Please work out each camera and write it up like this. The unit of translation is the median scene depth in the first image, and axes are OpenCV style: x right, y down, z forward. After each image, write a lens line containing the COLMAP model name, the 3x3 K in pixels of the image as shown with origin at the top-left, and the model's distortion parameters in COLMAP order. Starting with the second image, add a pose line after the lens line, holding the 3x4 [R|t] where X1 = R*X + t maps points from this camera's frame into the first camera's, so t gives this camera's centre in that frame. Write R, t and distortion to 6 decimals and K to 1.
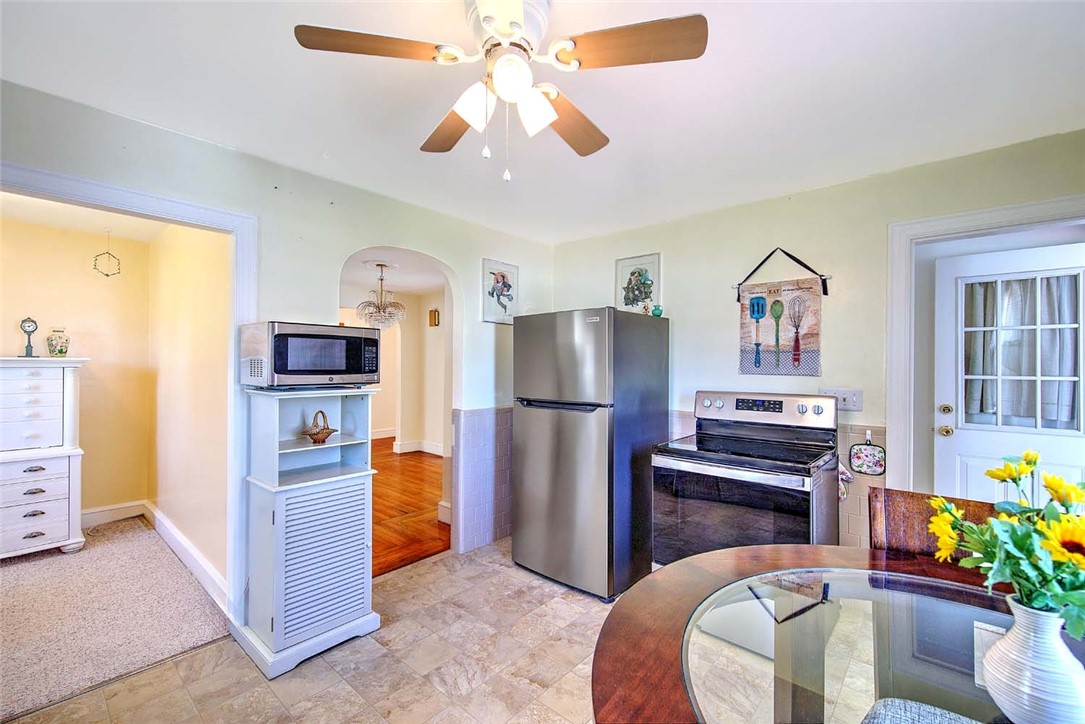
lens RADIAL K [[468.5, 0, 542.5], [0, 468.5, 362.0], [0, 0, 1]] dist [-0.001424, -0.000108]
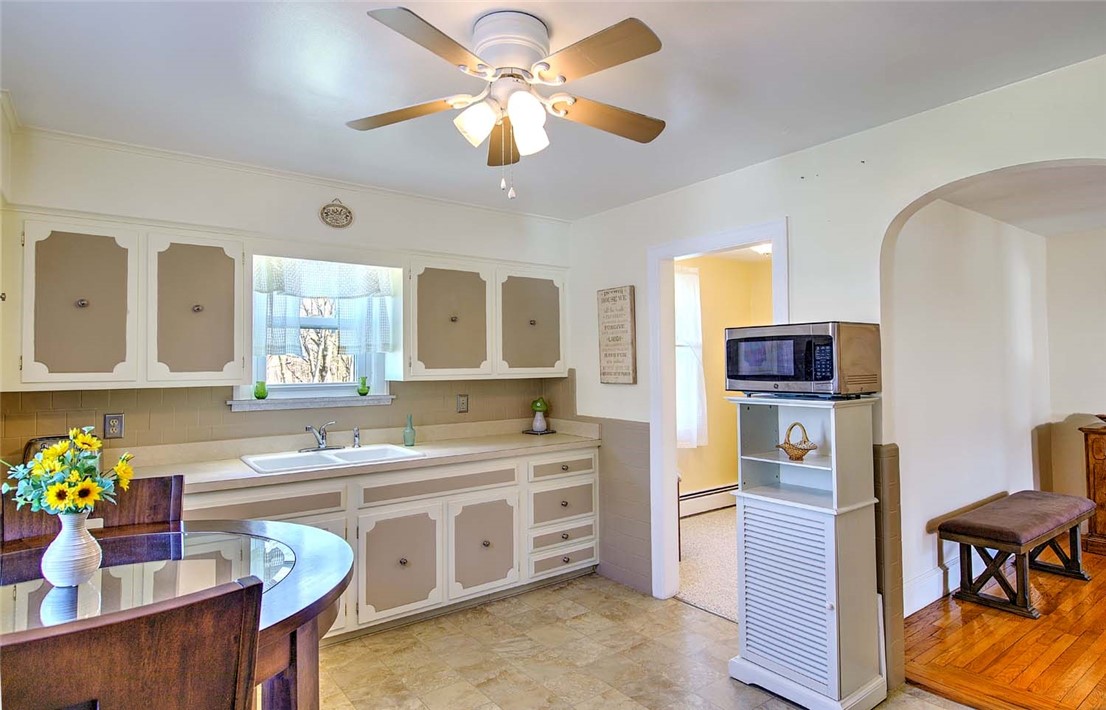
lens RADIAL K [[601.7, 0, 553.0], [0, 601.7, 355.0], [0, 0, 1]] dist [0.002967, 0.000363]
pose [[-0.206648, -0.020716, -0.978196, 0.751805], [0.020405, 0.999467, -0.025477, -0.001662], [0.978202, -0.025224, -0.206116, 0.845292]]
